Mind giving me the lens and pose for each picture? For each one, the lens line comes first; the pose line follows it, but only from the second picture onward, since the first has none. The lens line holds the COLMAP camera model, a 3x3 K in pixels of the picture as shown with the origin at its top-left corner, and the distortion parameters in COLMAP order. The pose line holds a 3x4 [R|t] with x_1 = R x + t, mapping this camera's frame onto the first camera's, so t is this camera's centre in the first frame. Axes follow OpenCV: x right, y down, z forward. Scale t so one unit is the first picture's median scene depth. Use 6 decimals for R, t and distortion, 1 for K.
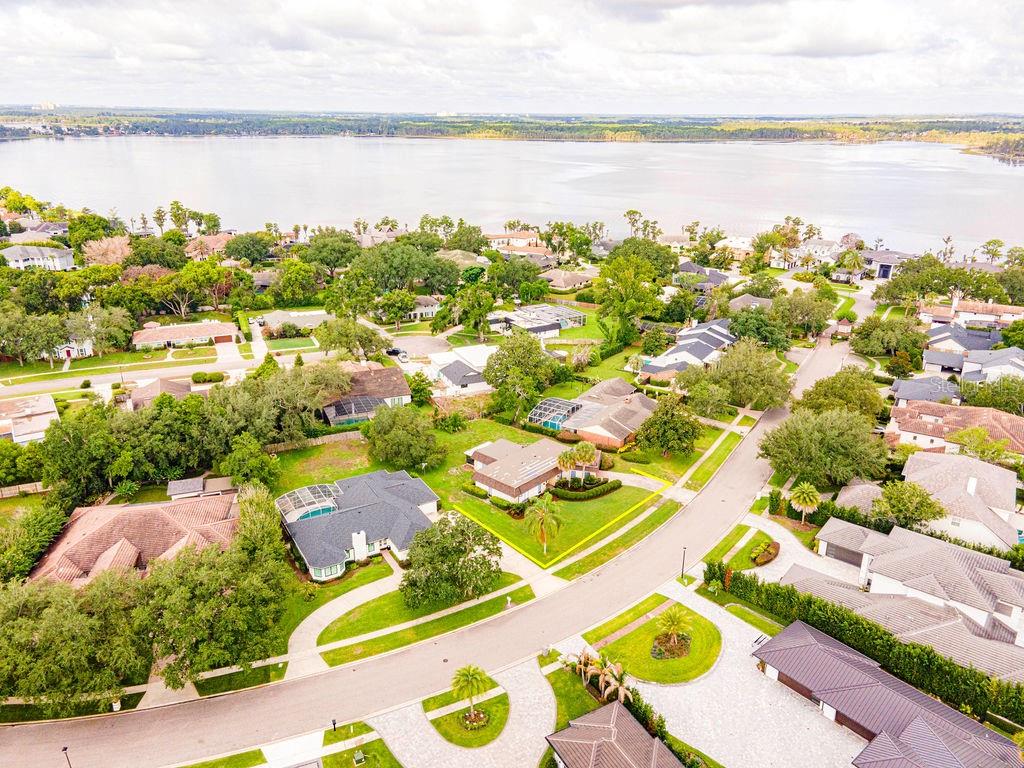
lens RADIAL K [[736.8, 0, 512.0], [0, 736.8, 384.0], [0, 0, 1]] dist [0.025142, 0.040188]
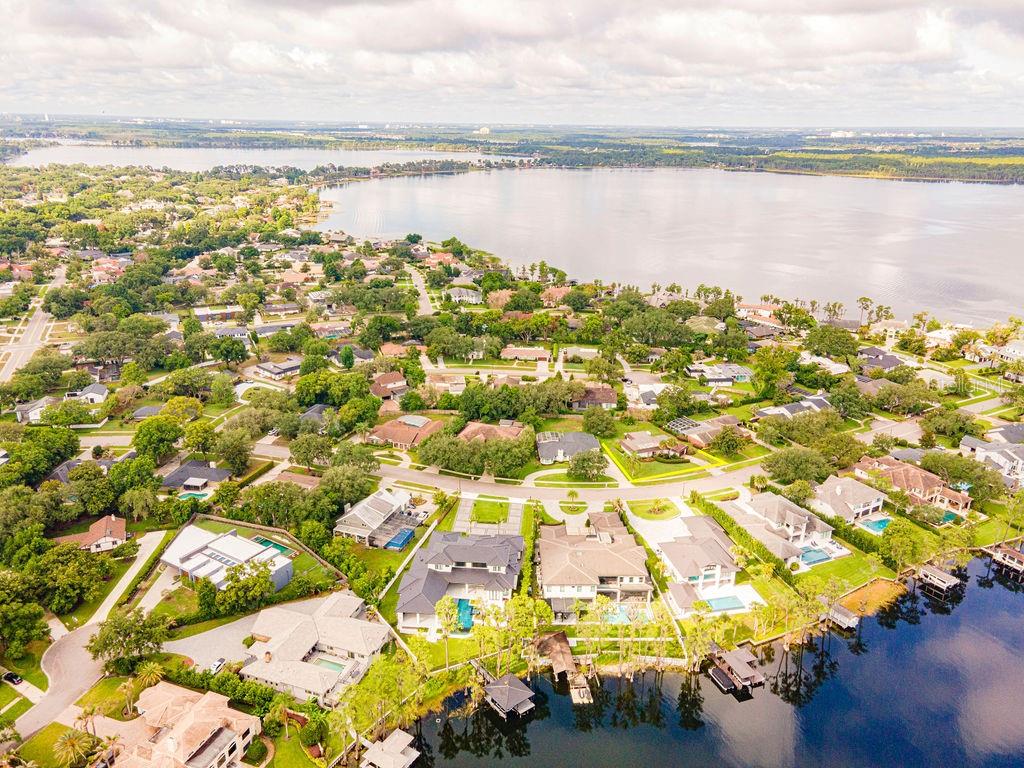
lens RADIAL K [[736.8, 0, 512.0], [0, 736.8, 384.0], [0, 0, 1]] dist [0.025142, 0.040188]
pose [[0.882771, 0.160491, -0.441541, 0.416454], [-0.168104, 0.985521, 0.022127, -0.029192], [0.438699, 0.054692, 0.896968, -0.778980]]
